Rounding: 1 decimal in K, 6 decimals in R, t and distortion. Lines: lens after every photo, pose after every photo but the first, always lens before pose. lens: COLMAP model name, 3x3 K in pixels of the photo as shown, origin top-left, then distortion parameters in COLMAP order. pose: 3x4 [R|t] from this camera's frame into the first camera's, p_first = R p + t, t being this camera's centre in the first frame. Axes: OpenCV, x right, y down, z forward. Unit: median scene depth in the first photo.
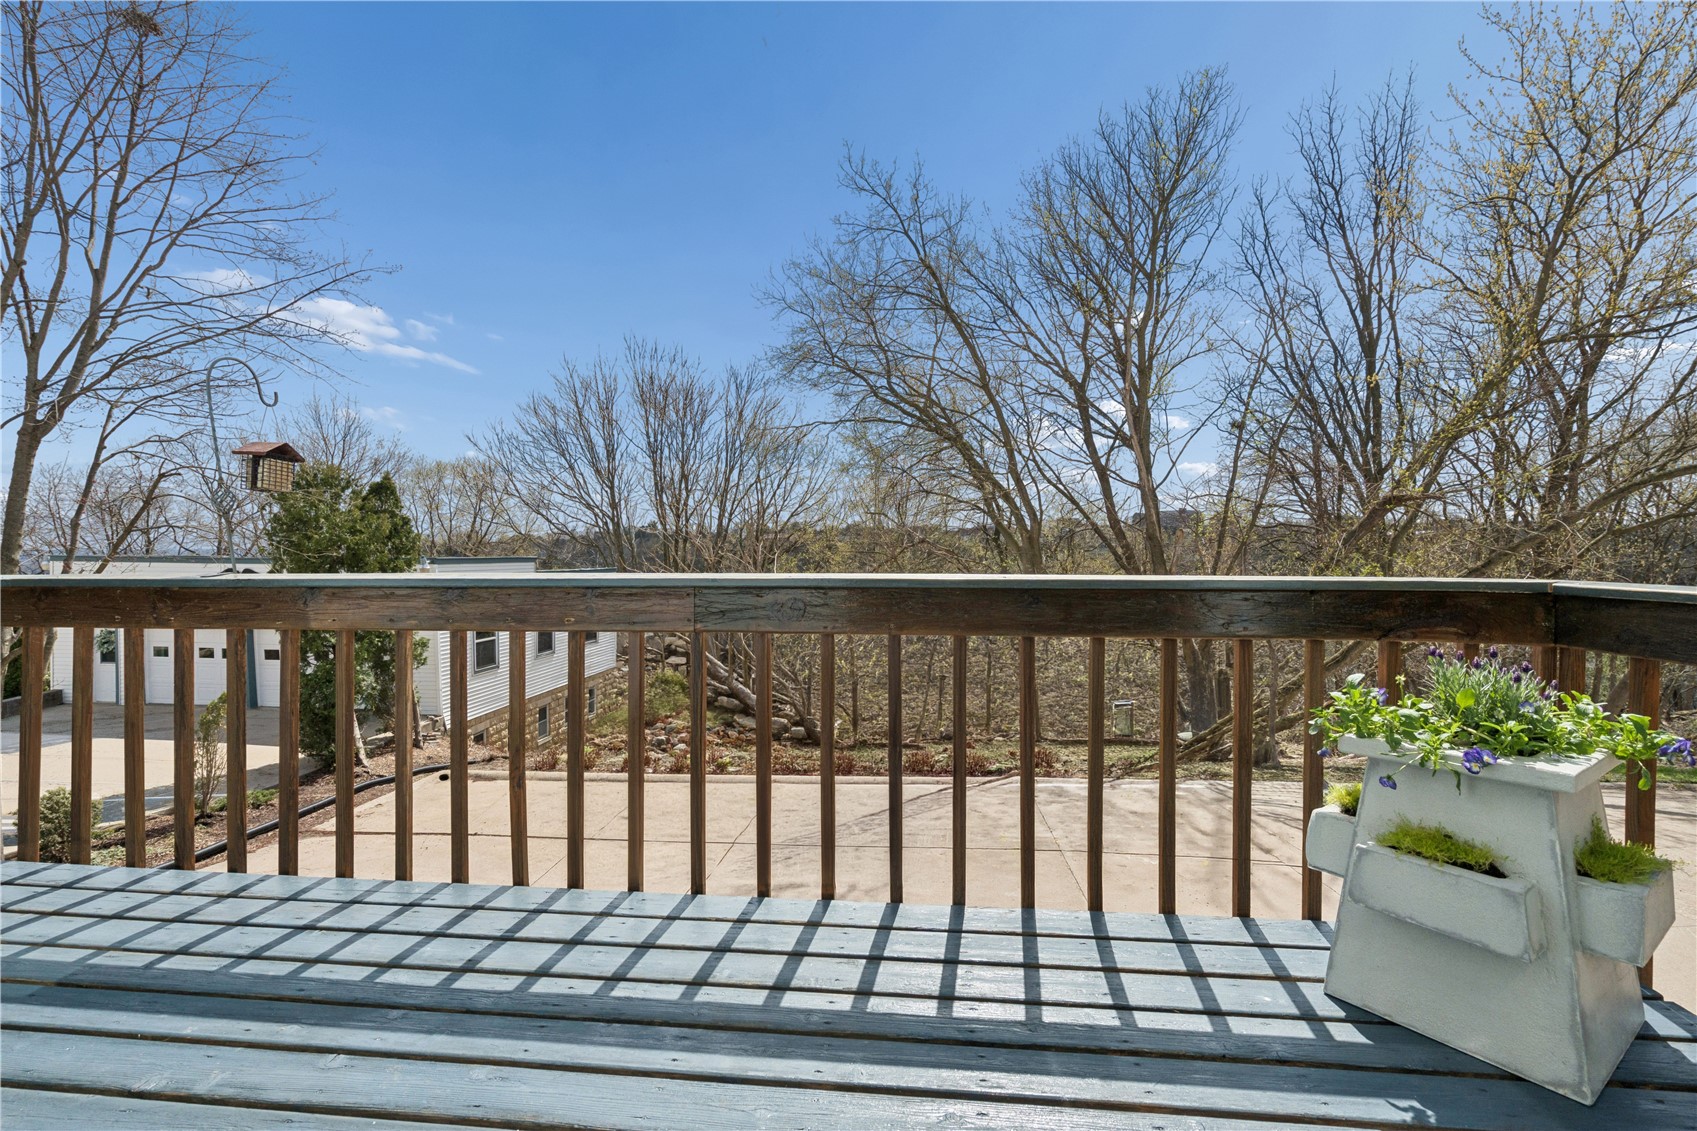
lens RADIAL K [[764.2, 0, 855.6], [0, 764.2, 567.1], [0, 0, 1]] dist [-0.002538, 0.000768]
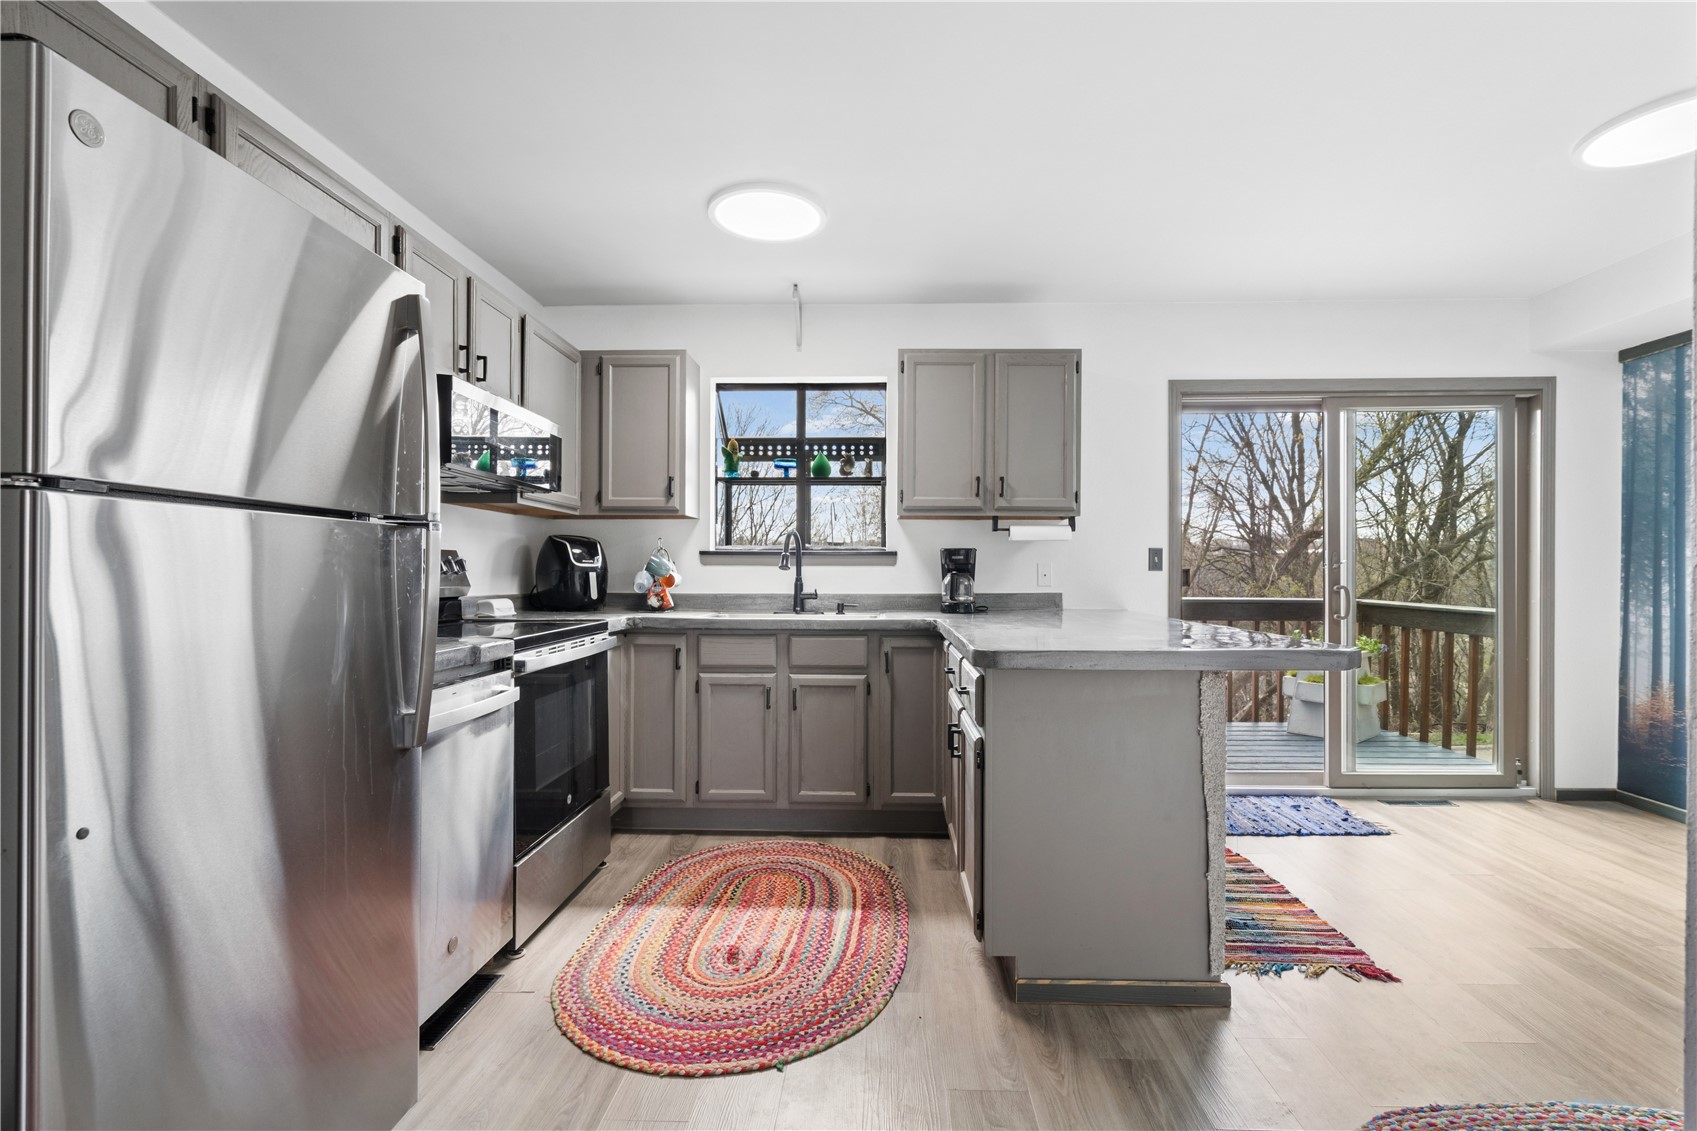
lens RADIAL K [[772.6, 0, 856.0], [0, 772.6, 575.0], [0, 0, 1]] dist [-0.002804, -0.000117]
pose [[0.997085, 0.000968, 0.076289, -0.080731], [-0.000262, 0.999957, -0.009259, -0.003144], [-0.076295, 0.009212, 0.997043, -0.116940]]
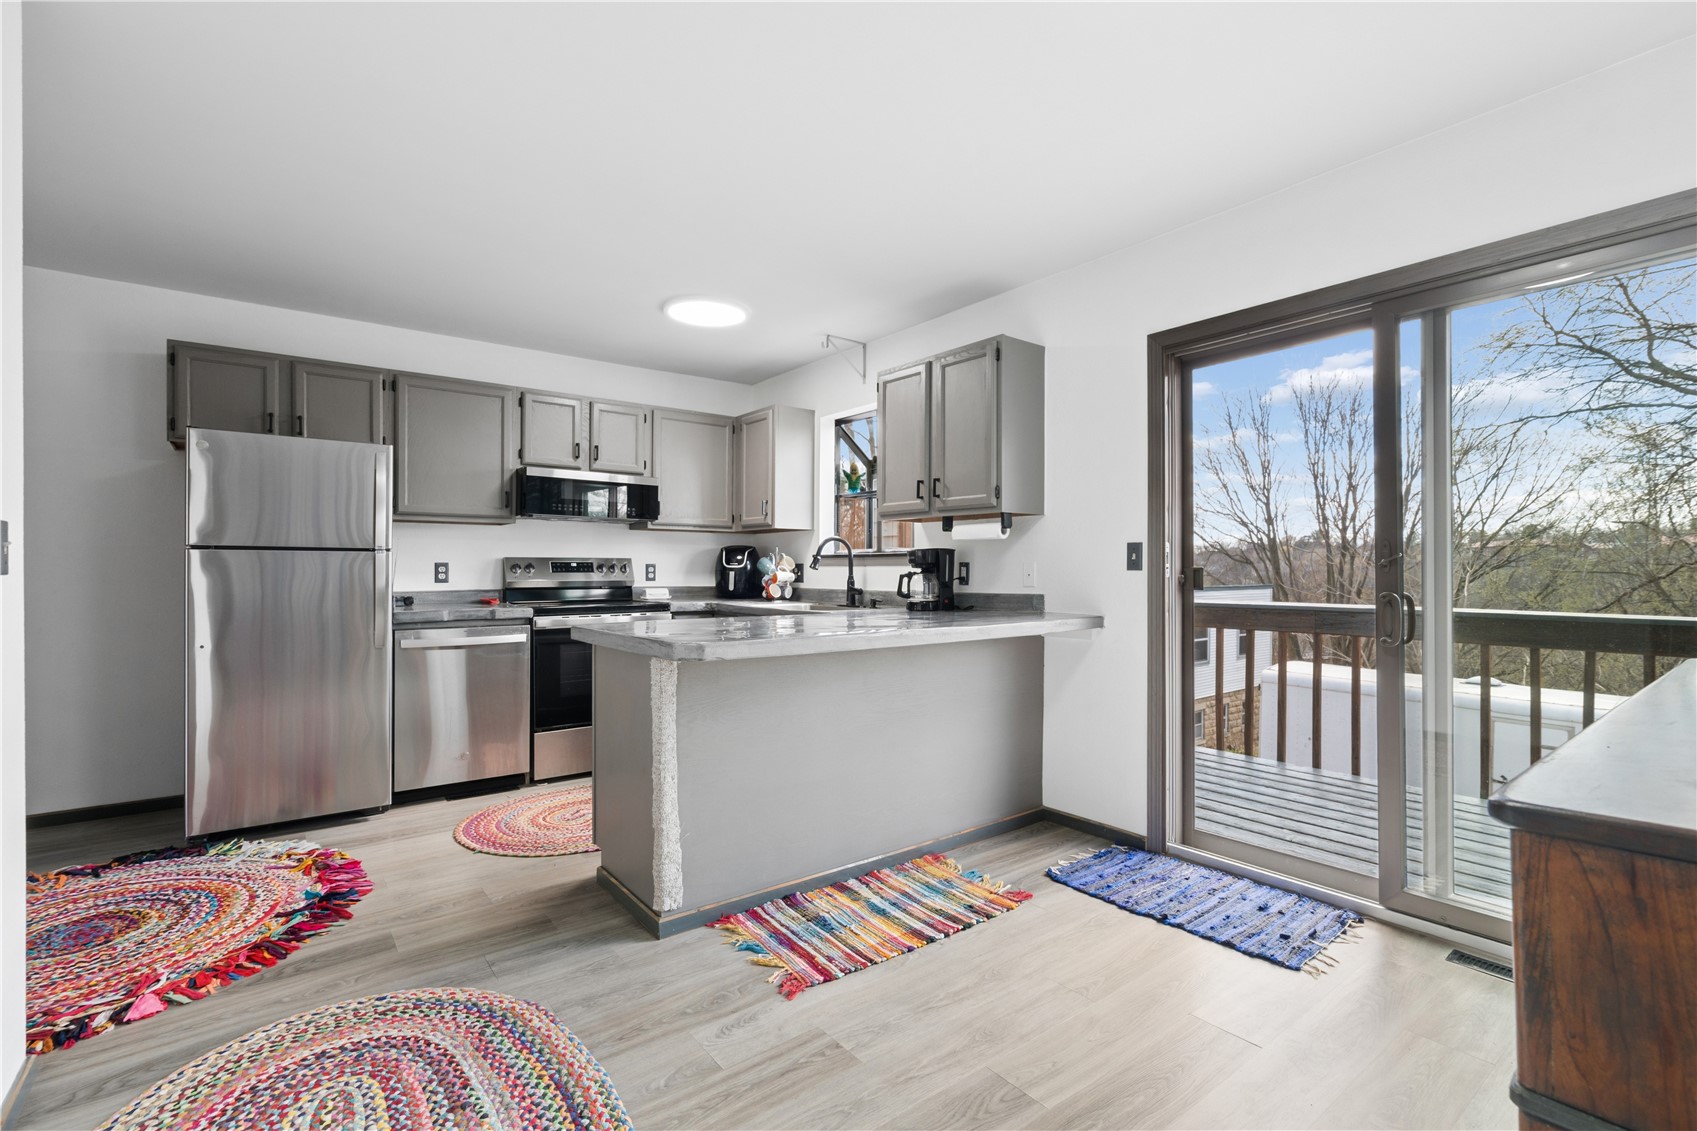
lens RADIAL K [[764.2, 0, 855.6], [0, 764.2, 567.1], [0, 0, 1]] dist [-0.002538, 0.000768]
pose [[0.695016, -0.001991, -0.718991, 0.028330], [-0.010160, 0.999869, -0.012590, -0.003785], [0.718922, 0.016056, 0.694905, -0.092637]]
